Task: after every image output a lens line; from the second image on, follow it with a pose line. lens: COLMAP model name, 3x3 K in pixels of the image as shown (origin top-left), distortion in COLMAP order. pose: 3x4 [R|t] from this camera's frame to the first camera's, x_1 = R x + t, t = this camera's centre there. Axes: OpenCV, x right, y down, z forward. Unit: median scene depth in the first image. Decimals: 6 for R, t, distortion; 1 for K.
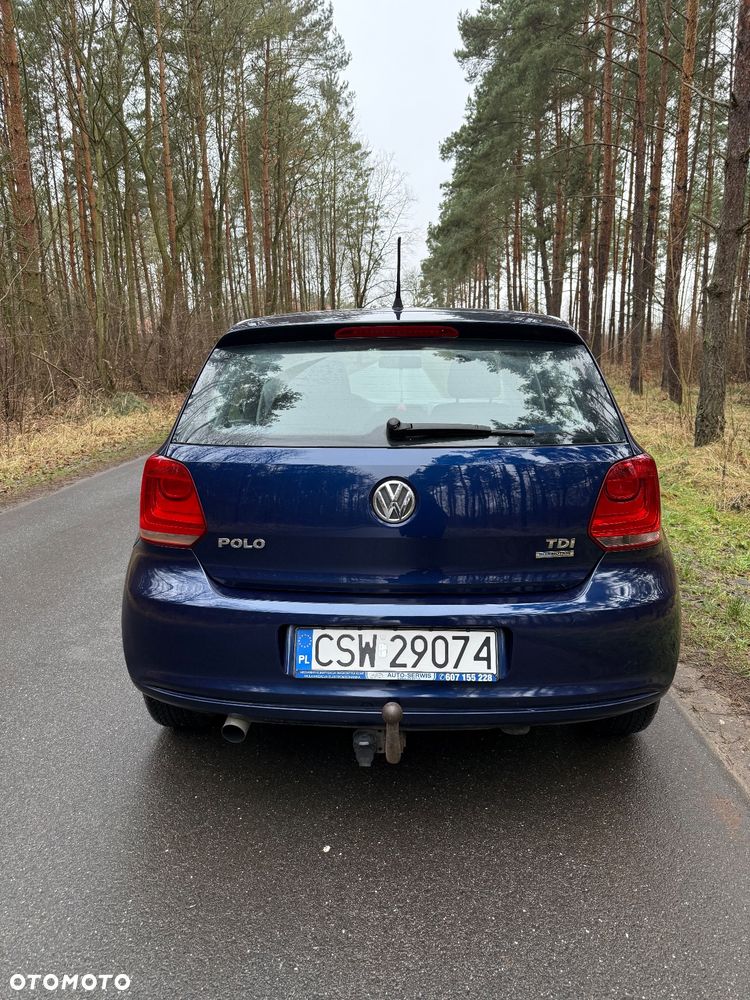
lens RADIAL K [[729.4, 0, 360.8], [0, 729.4, 496.5], [0, 0, 1]] dist [0.040541, -0.029786]
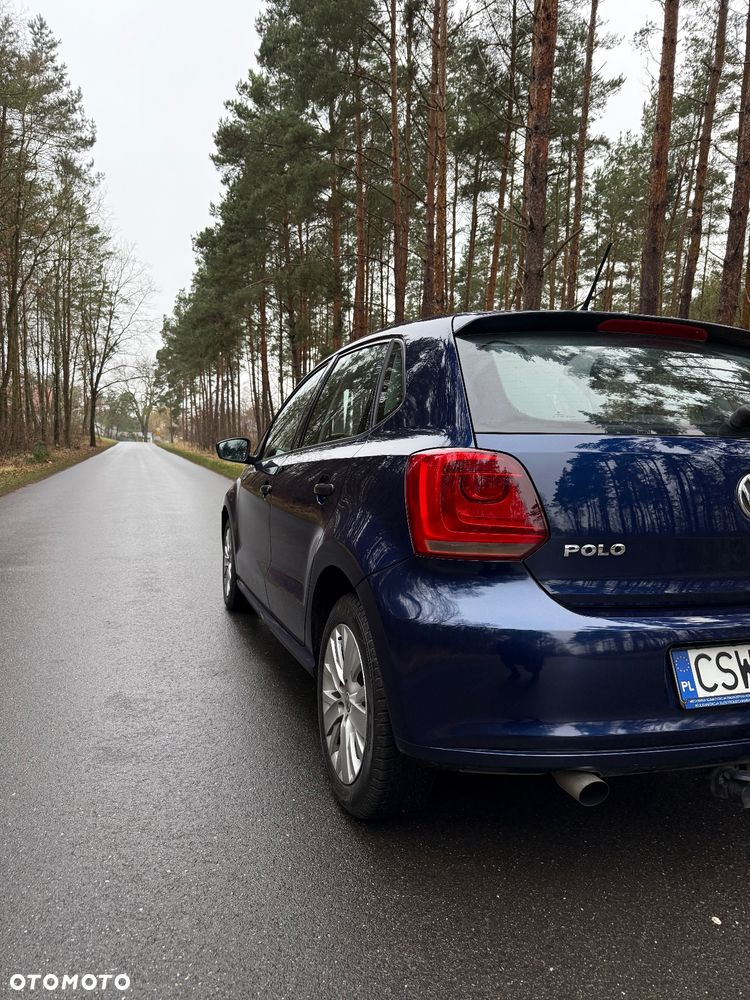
lens RADIAL K [[729.4, 0, 360.8], [0, 729.4, 496.5], [0, 0, 1]] dist [0.040541, -0.029786]
pose [[0.930484, 0.006569, 0.366273, -0.721607], [0.039810, 0.992105, -0.118926, 0.092711], [-0.364162, 0.125240, 0.922876, 0.333375]]
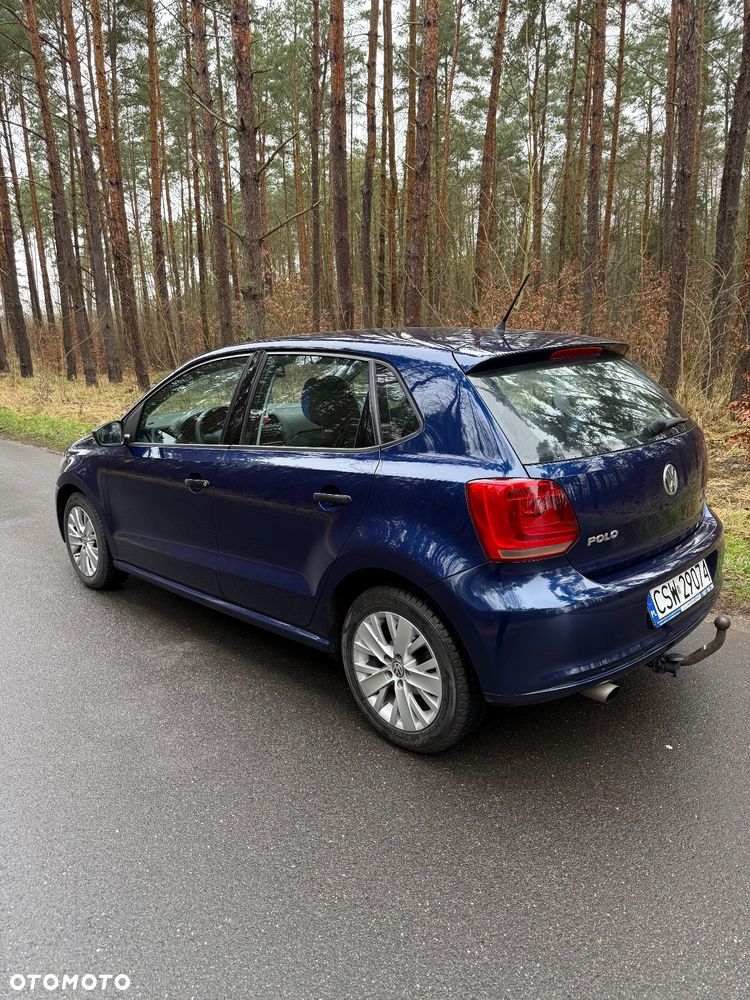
lens RADIAL K [[710.5, 0, 375.0], [0, 710.5, 500.0], [0, 0, 1]] dist [0.046970, -0.022726]
pose [[0.671142, -0.179800, 0.719195, -1.261494], [0.171827, 0.981452, 0.085018, -0.162231], [-0.721141, 0.066518, 0.689587, 0.466513]]
